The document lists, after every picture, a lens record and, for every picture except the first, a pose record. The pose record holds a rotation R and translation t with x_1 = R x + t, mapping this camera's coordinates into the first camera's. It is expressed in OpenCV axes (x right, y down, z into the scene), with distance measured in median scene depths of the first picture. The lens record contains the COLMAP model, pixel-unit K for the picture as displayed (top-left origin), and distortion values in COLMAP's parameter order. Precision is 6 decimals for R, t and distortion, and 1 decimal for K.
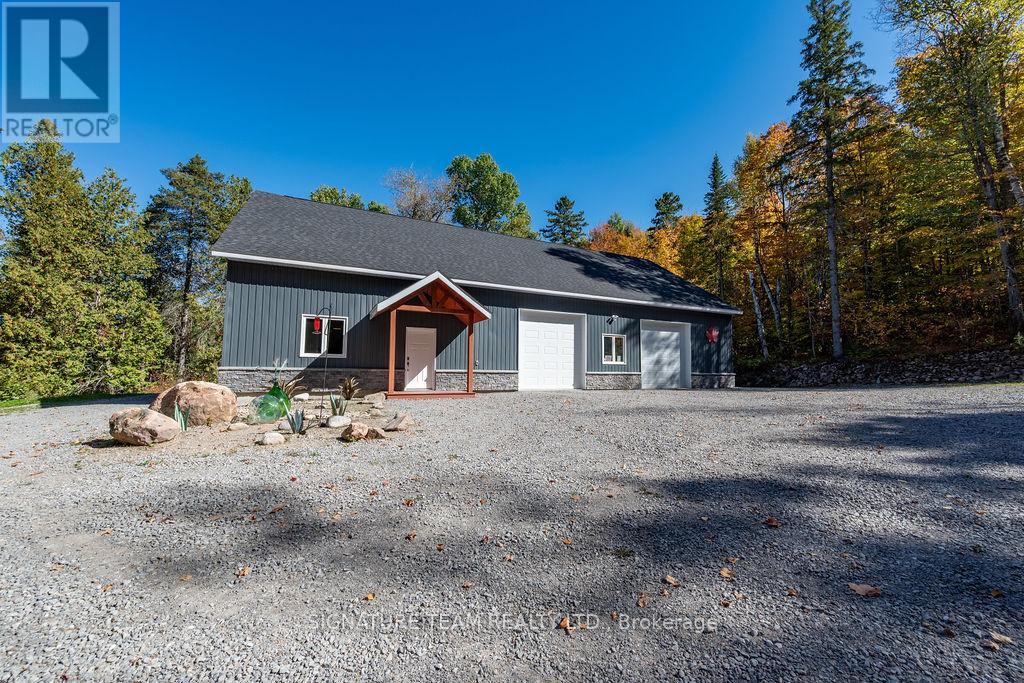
lens RADIAL K [[403.9, 0, 512.2], [0, 403.9, 342.0], [0, 0, 1]] dist [0.003720, -0.000454]
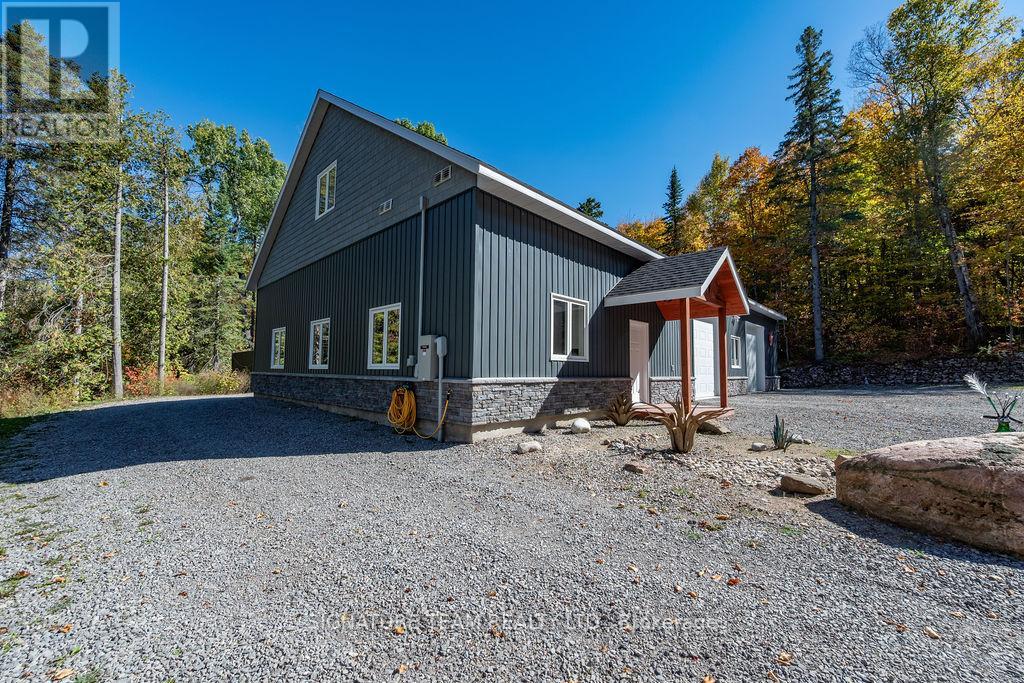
lens RADIAL K [[403.9, 0, 511.9], [0, 403.9, 343.8], [0, 0, 1]] dist [0.003720, -0.000454]
pose [[0.938165, 0.024056, 0.345353, -0.695233], [-0.029345, 0.999518, 0.010094, 0.005631], [-0.344944, -0.019604, 0.938419, 0.374217]]
